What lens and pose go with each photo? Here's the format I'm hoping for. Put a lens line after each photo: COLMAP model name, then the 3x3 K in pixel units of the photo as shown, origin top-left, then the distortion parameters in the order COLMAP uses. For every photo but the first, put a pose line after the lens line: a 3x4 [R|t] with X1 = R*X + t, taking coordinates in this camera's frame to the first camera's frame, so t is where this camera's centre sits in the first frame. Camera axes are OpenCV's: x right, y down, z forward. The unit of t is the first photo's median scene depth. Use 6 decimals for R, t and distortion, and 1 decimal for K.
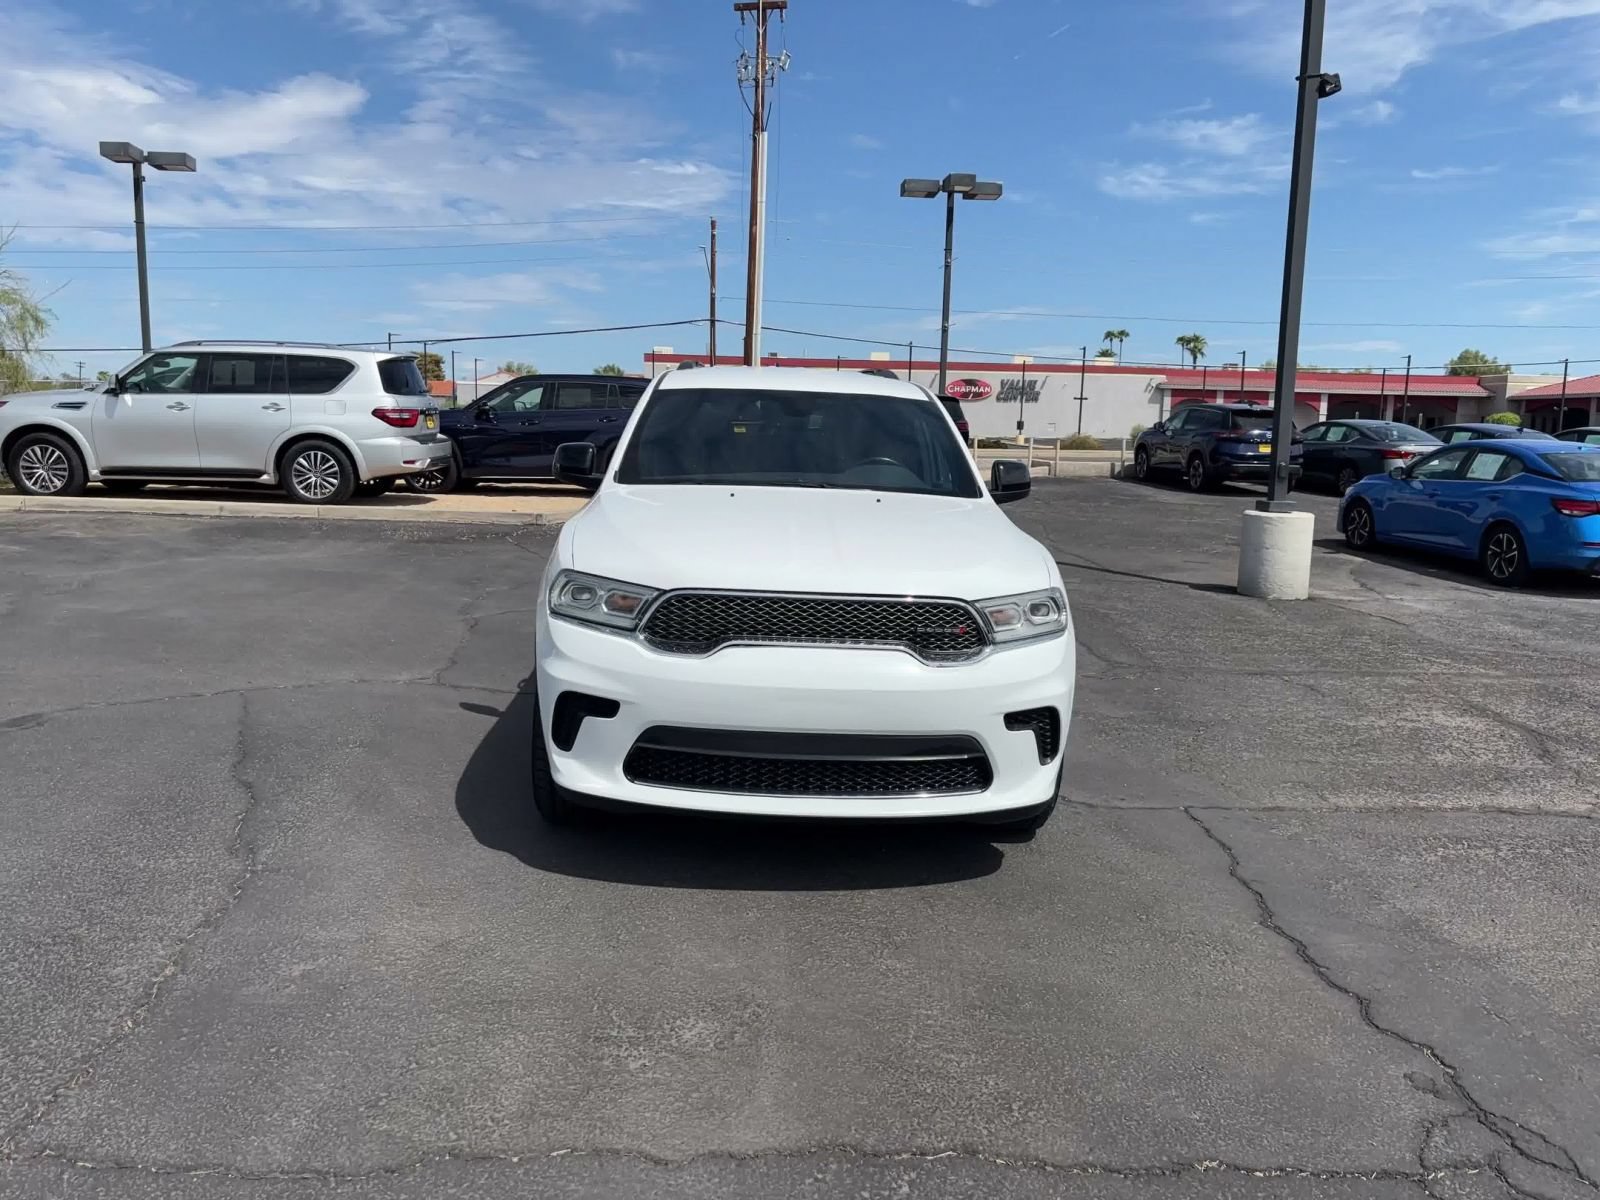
lens RADIAL K [[1211.4, 0, 785.1], [0, 1211.4, 594.4], [0, 0, 1]] dist [0.038324, -0.043089]
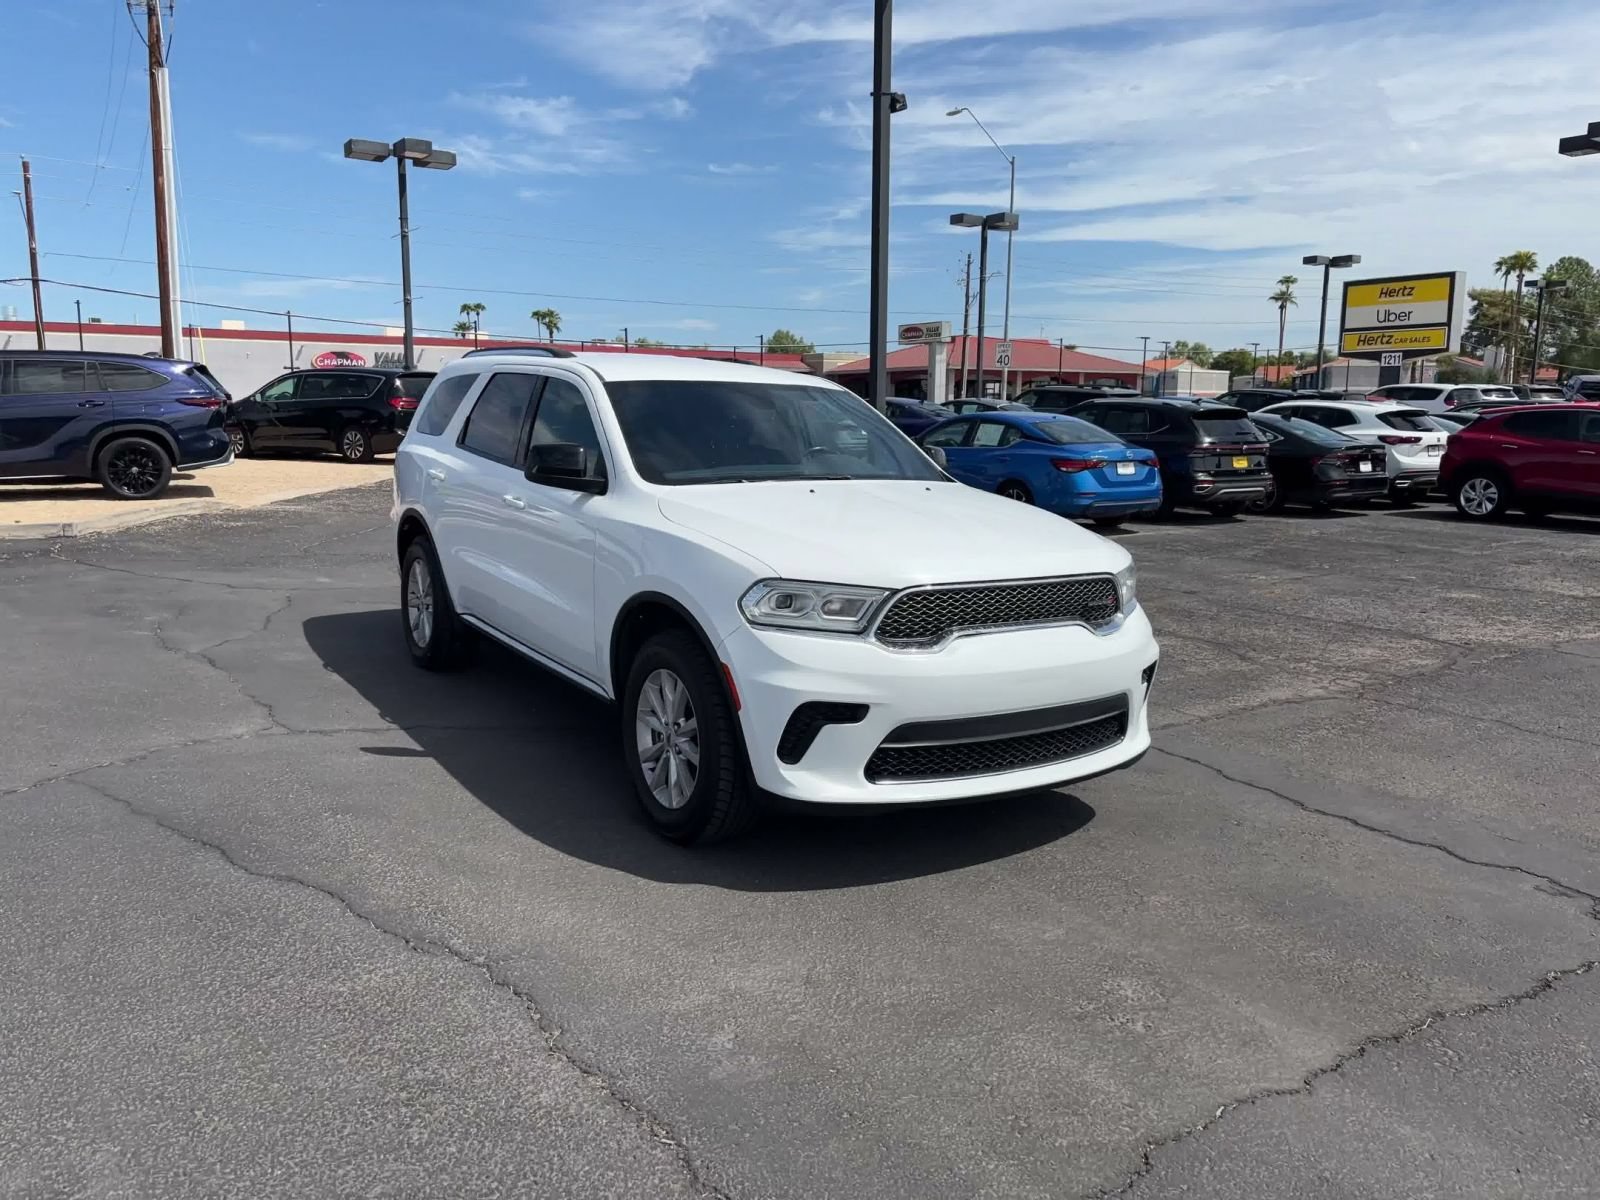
lens RADIAL K [[1211.4, 0, 788.0], [0, 1211.4, 602.5], [0, 0, 1]] dist [0.038324, -0.043089]
pose [[0.868312, -0.096208, 0.486599, -0.220054], [0.082621, 0.995358, 0.049364, -0.016387], [-0.489090, -0.002660, 0.872230, 0.054468]]
